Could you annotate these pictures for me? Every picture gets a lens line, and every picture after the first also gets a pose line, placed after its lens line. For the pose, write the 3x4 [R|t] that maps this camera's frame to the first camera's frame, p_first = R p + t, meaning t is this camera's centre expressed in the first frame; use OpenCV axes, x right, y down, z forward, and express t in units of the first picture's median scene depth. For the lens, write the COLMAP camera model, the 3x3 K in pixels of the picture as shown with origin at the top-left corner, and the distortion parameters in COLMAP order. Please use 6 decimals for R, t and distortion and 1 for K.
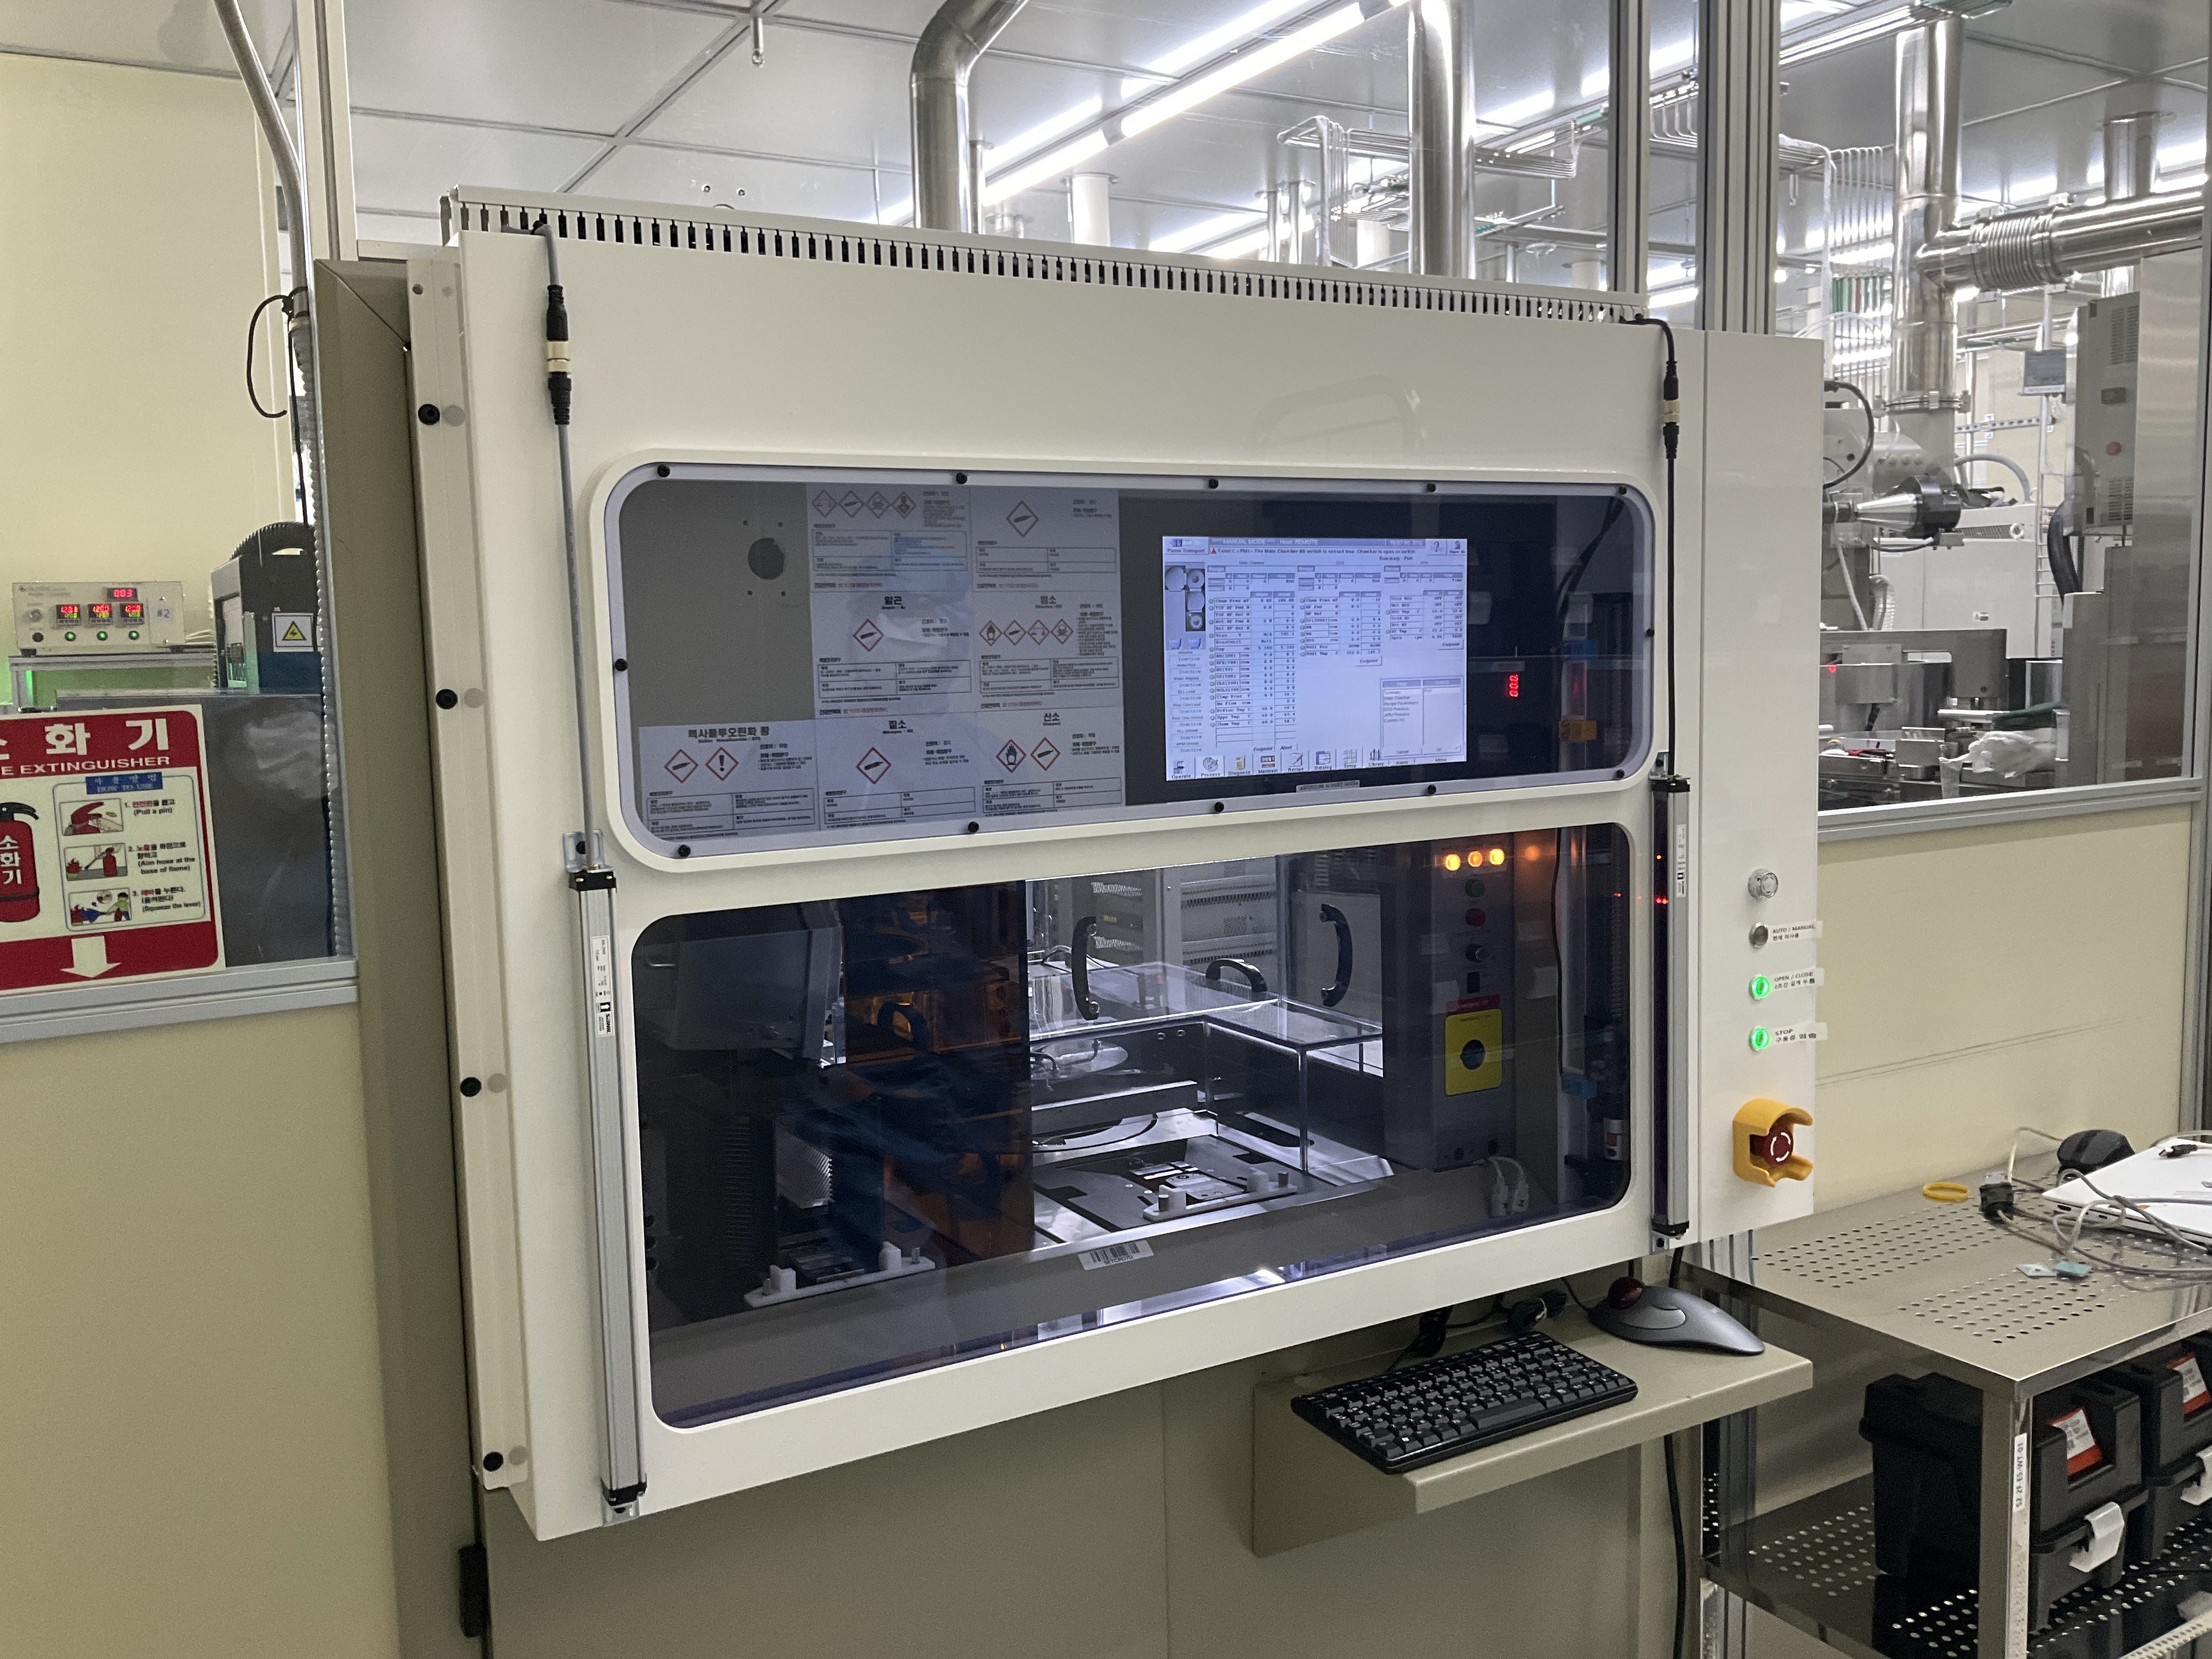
lens RADIAL K [[1857.1, 0, 1102.7], [0, 1857.1, 828.0], [0, 0, 1]] dist [0.003578, -0.039935]
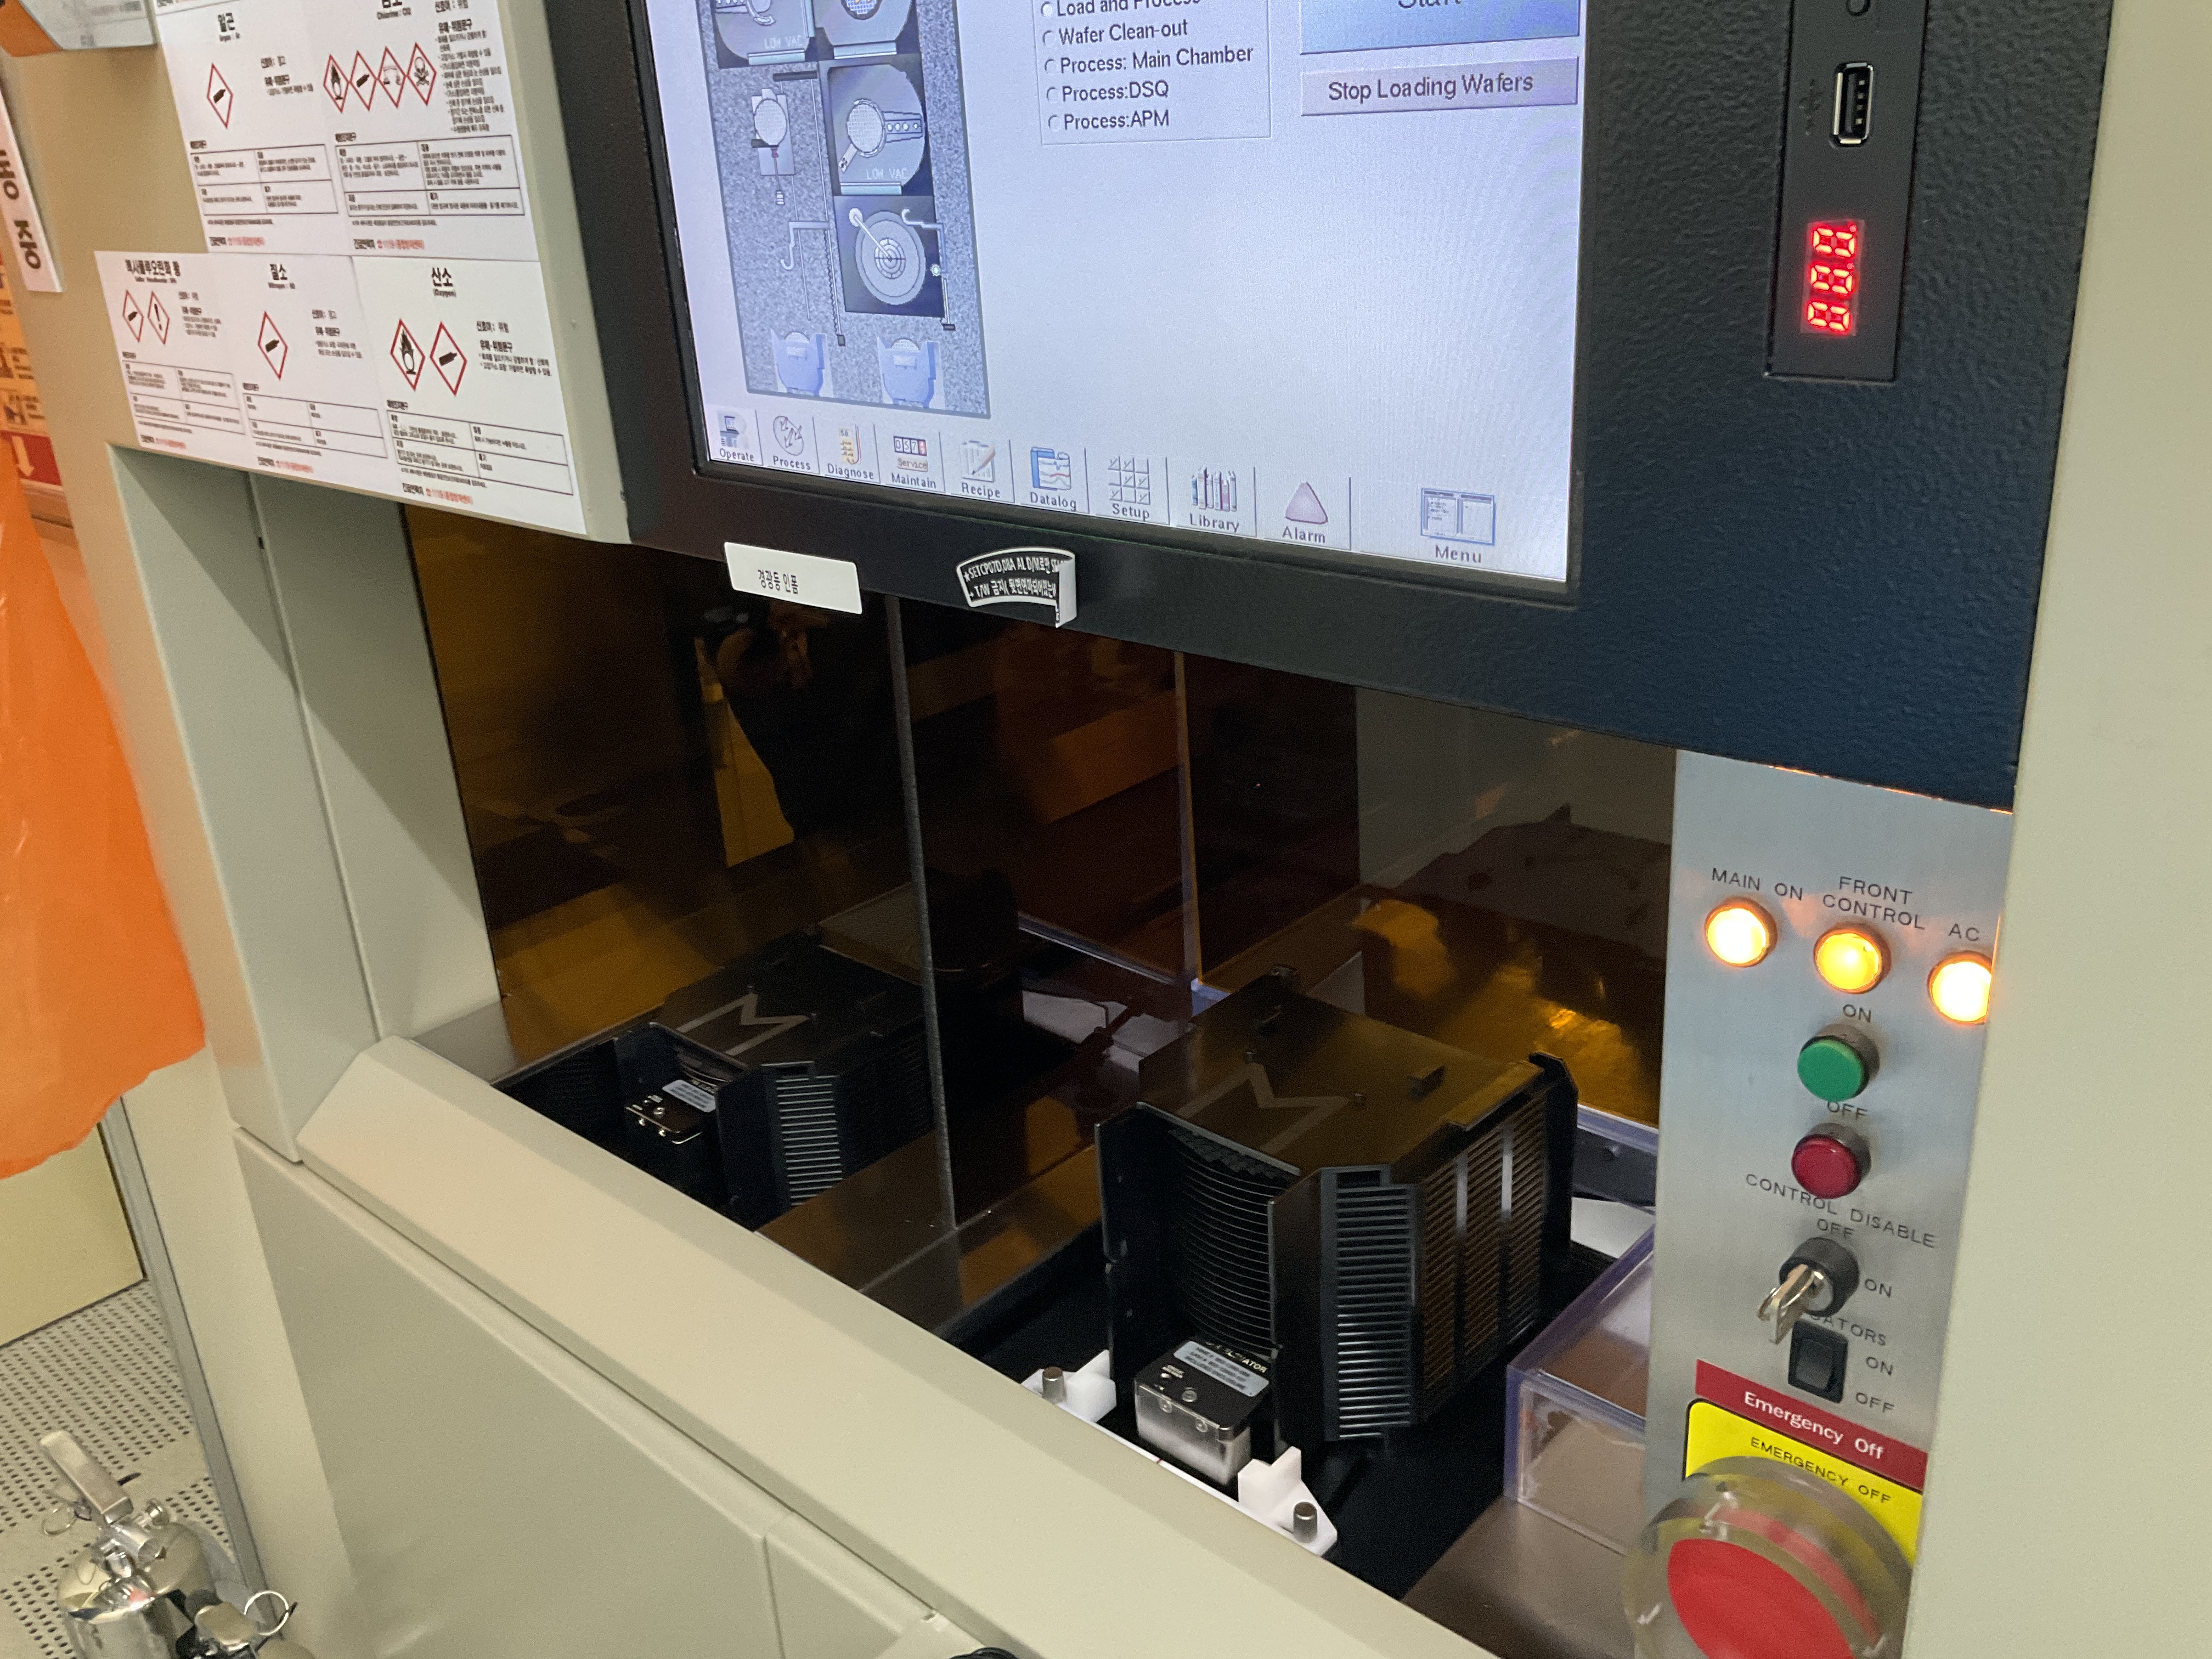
lens RADIAL K [[1857.1, 0, 1107.4], [0, 1857.1, 831.1], [0, 0, 1]] dist [0.003578, -0.039935]
pose [[0.313532, 0.359437, -0.878922, 0.445305], [-0.045400, 0.930208, 0.364215, -0.101005], [0.948492, -0.074290, 0.307968, 0.956695]]
